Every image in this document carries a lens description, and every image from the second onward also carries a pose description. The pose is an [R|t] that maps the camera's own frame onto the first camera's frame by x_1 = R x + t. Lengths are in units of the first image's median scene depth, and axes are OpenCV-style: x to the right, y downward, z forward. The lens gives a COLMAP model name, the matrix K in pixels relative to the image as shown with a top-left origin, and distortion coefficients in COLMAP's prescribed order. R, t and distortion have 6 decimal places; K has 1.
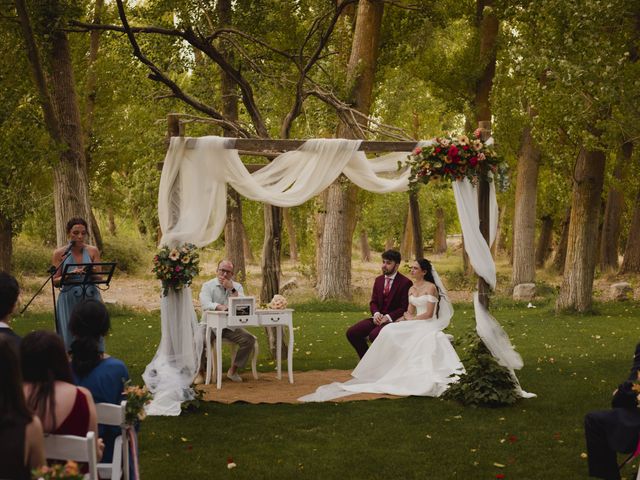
lens RADIAL K [[1097.7, 0, 320.0], [0, 1097.7, 240.0], [0, 0, 1]] dist [-0.003900, -0.019526]
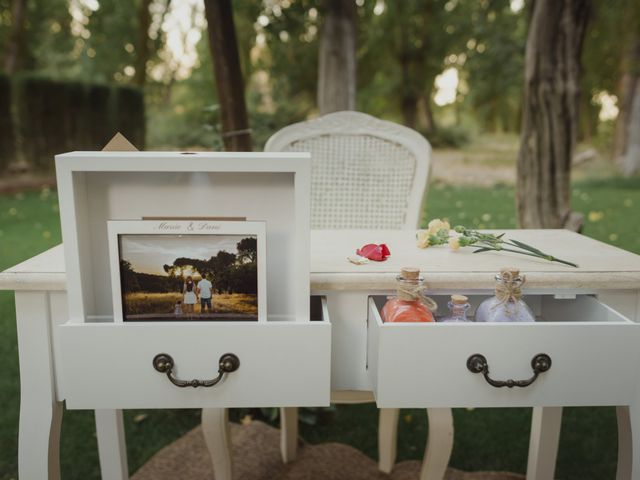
lens RADIAL K [[605.9, 0, 320.0], [0, 605.9, 240.0], [0, 0, 1]] dist [-0.001654, -0.007562]
pose [[0.907932, 0.078242, -0.411749, -0.036200], [-0.007440, 0.985274, 0.170819, 0.052889], [0.419051, -0.152029, 0.895145, 0.997079]]
